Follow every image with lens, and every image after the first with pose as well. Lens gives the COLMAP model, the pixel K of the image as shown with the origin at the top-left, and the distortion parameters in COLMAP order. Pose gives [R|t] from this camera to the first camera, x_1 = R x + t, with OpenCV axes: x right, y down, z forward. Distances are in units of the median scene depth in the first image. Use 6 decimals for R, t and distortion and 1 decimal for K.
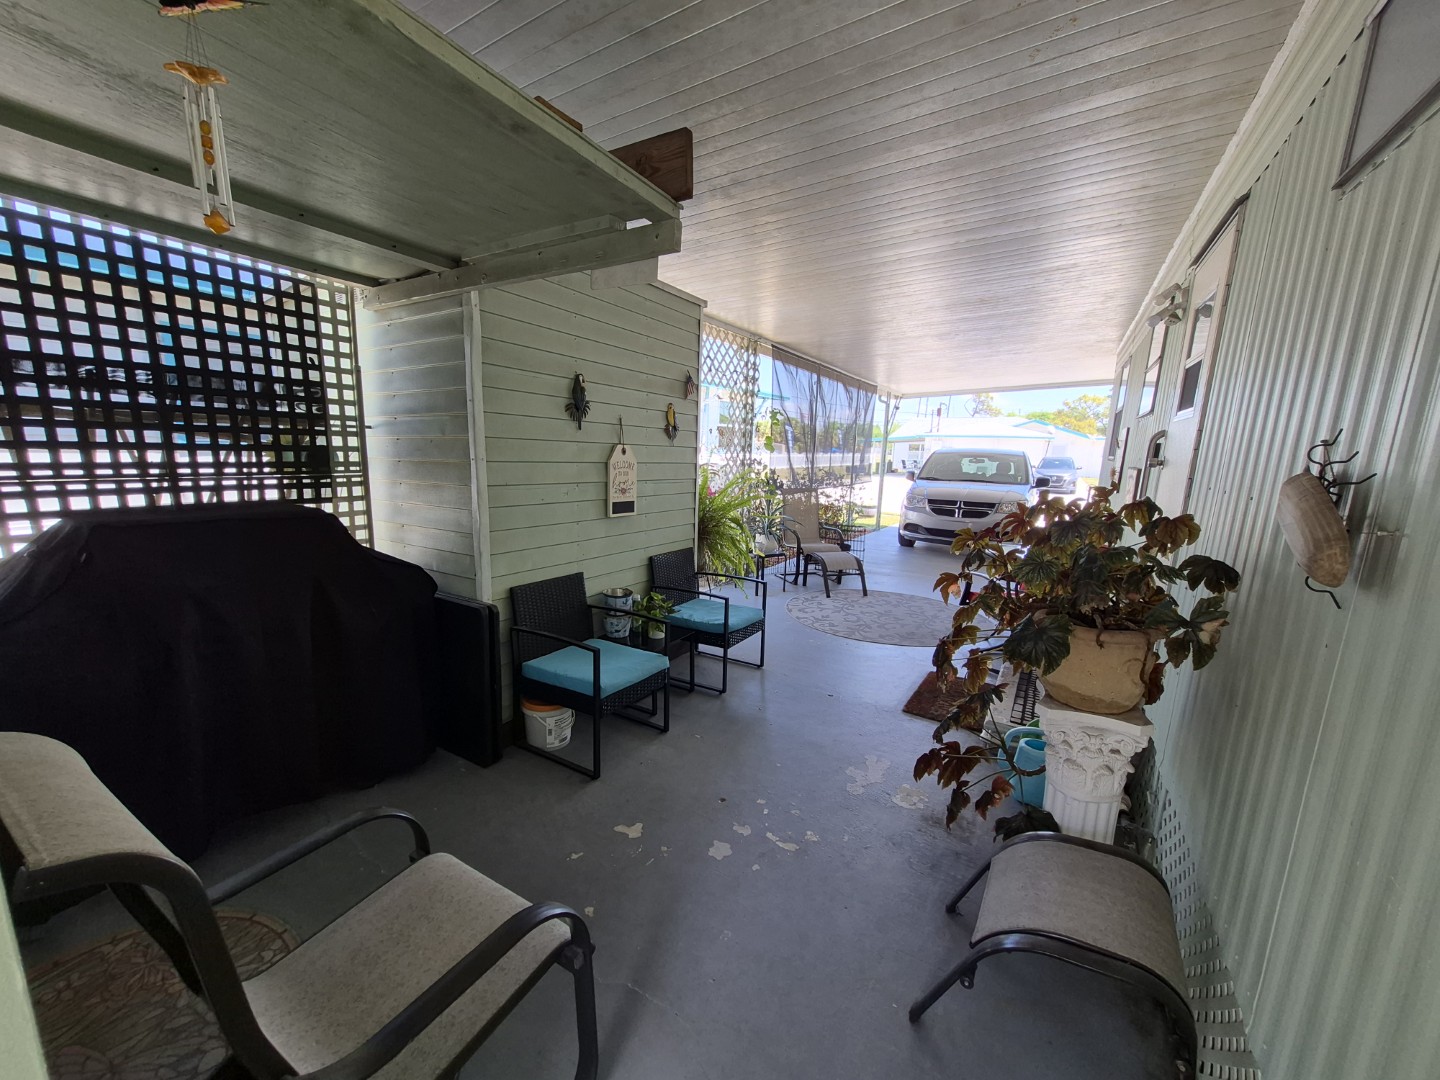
lens RADIAL K [[563.4, 0, 697.4], [0, 563.4, 552.2], [0, 0, 1]] dist [0.001358, 0.000486]
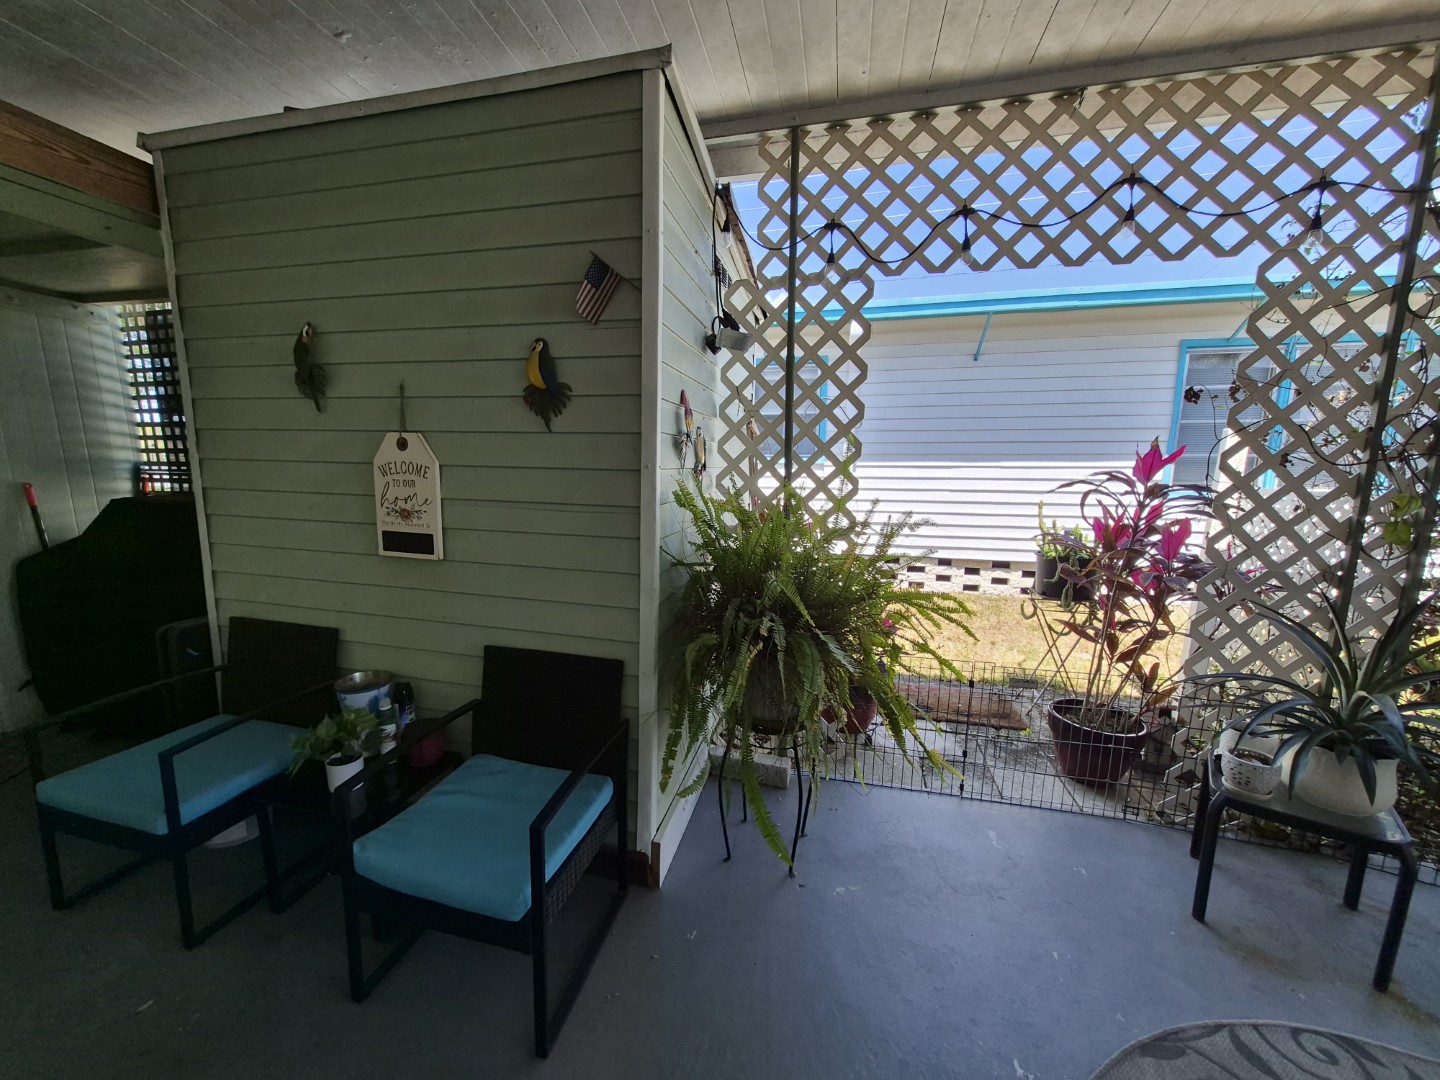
lens RADIAL K [[563.4, 0, 697.4], [0, 563.4, 552.2], [0, 0, 1]] dist [0.001358, 0.000486]
pose [[0.305385, 0.137483, -0.942252, 0.505357], [-0.172274, 0.981170, 0.087328, -0.173528], [0.936516, 0.135657, 0.323319, 1.112269]]
